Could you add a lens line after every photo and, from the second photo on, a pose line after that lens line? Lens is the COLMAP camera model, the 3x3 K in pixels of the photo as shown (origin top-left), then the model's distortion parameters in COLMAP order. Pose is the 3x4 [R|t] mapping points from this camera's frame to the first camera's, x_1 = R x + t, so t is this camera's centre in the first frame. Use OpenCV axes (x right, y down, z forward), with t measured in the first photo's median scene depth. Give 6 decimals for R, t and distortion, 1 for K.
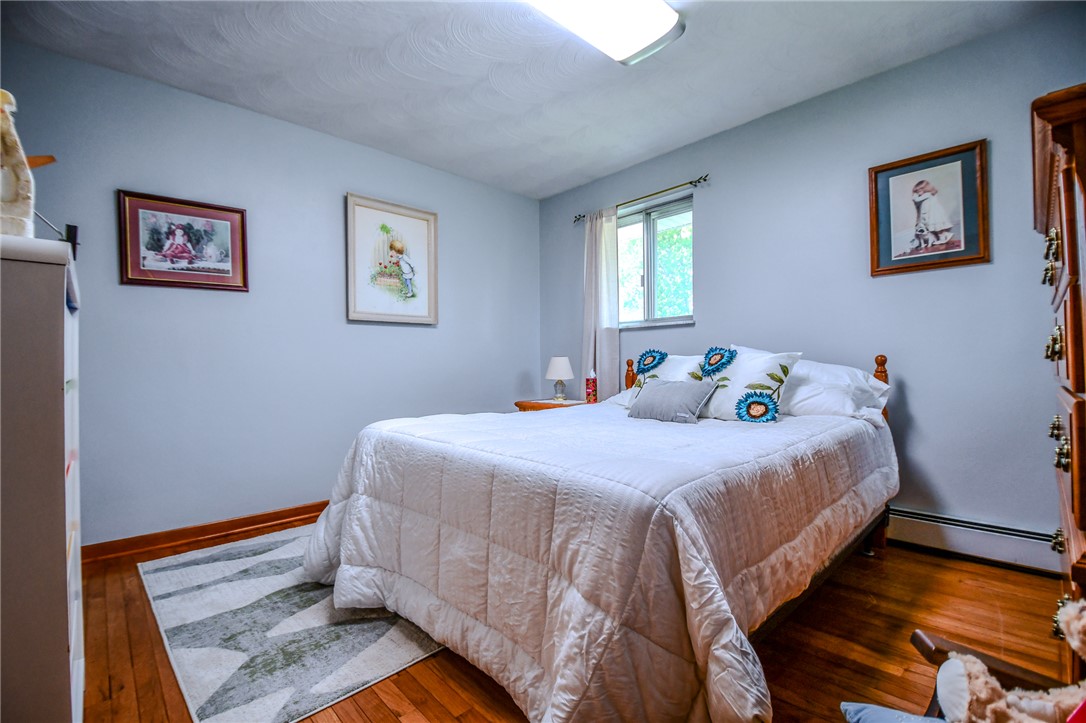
lens RADIAL K [[472.8, 0, 527.4], [0, 472.8, 361.0], [0, 0, 1]] dist [-0.004105, -0.011938]
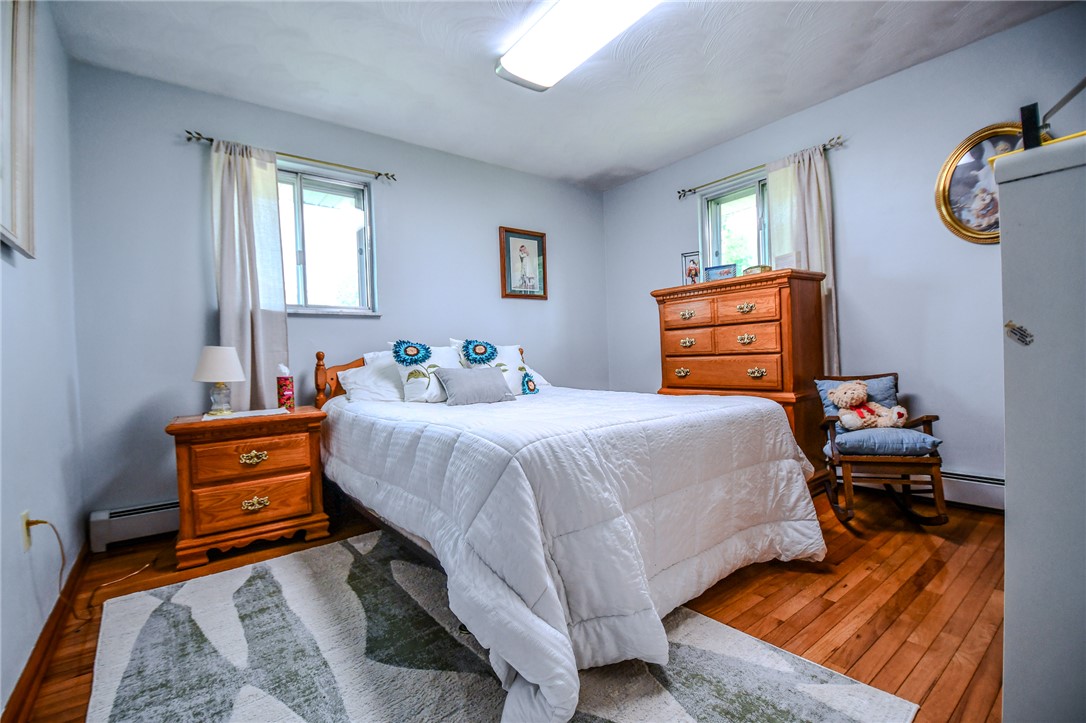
lens RADIAL K [[472.8, 0, 525.9], [0, 472.8, 365.6], [0, 0, 1]] dist [-0.004105, -0.011938]
pose [[0.102360, -0.009603, 0.994701, -0.817272], [0.020008, 0.999771, 0.007593, 0.031793], [-0.994546, 0.019125, 0.102528, 0.797951]]
